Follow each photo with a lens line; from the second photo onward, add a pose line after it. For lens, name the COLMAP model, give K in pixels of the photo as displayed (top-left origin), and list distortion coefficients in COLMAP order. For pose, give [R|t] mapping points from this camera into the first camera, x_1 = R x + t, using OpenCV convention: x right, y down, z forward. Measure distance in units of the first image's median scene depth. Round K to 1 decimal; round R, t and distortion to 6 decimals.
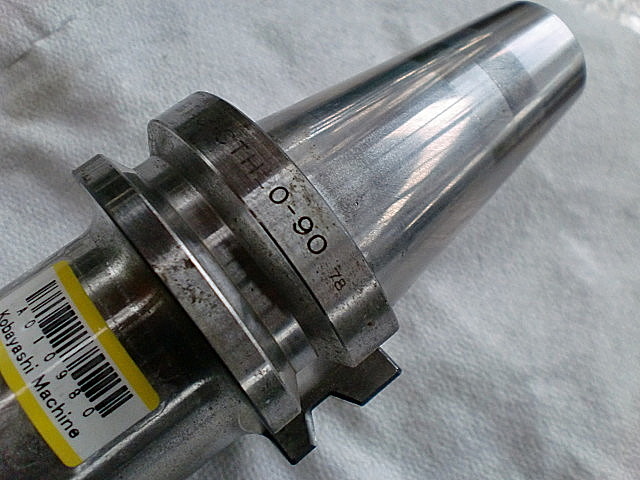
lens RADIAL K [[654.0, 0, 320.0], [0, 654.0, 240.0], [0, 0, 1]] dist [0.042851, -0.202556]
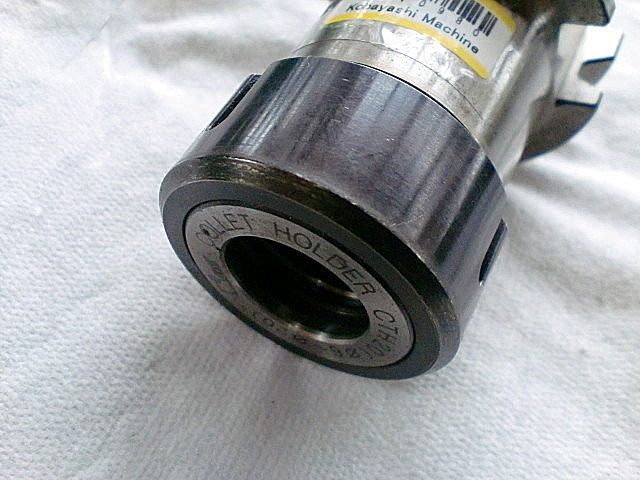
lens RADIAL K [[654.0, 0, 320.0], [0, 654.0, 240.0], [0, 0, 1]] dist [0.042851, -0.202556]
pose [[0.916205, -0.347939, 0.198761, -0.581412], [0.379499, 0.912679, -0.151652, 0.403628], [-0.128639, 0.214374, 0.968244, 0.021811]]
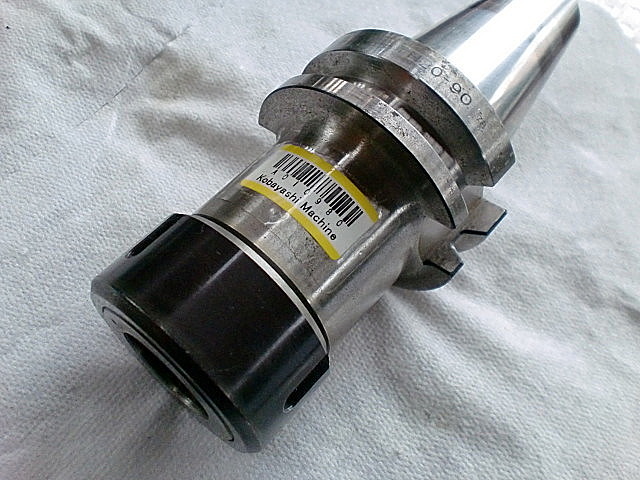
lens RADIAL K [[654.0, 0, 320.0], [0, 654.0, 240.0], [0, 0, 1]] dist [0.042851, -0.202556]
pose [[0.985145, -0.134948, 0.106199, -0.348015], [0.146143, 0.983587, -0.105826, 0.280648], [-0.090175, 0.119774, 0.988697, -0.291374]]
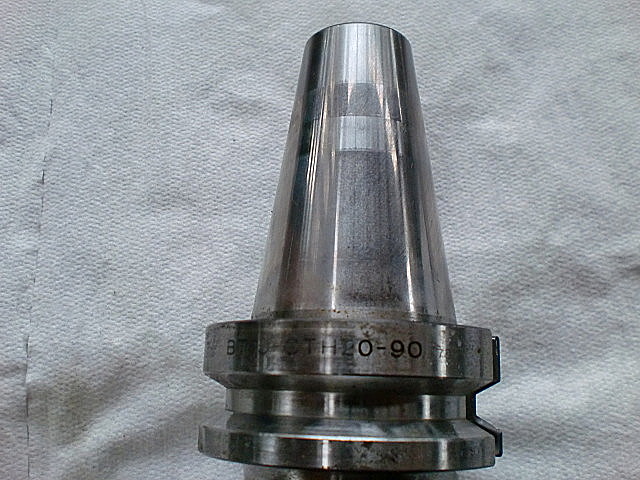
lens RADIAL K [[654.0, 0, 320.0], [0, 654.0, 240.0], [0, 0, 1]] dist [0.042851, -0.202556]
pose [[0.650189, -0.756540, 0.070008, -0.031706], [0.741155, 0.651832, 0.160639, -0.285511], [-0.167163, -0.052559, 0.984527, -0.107982]]
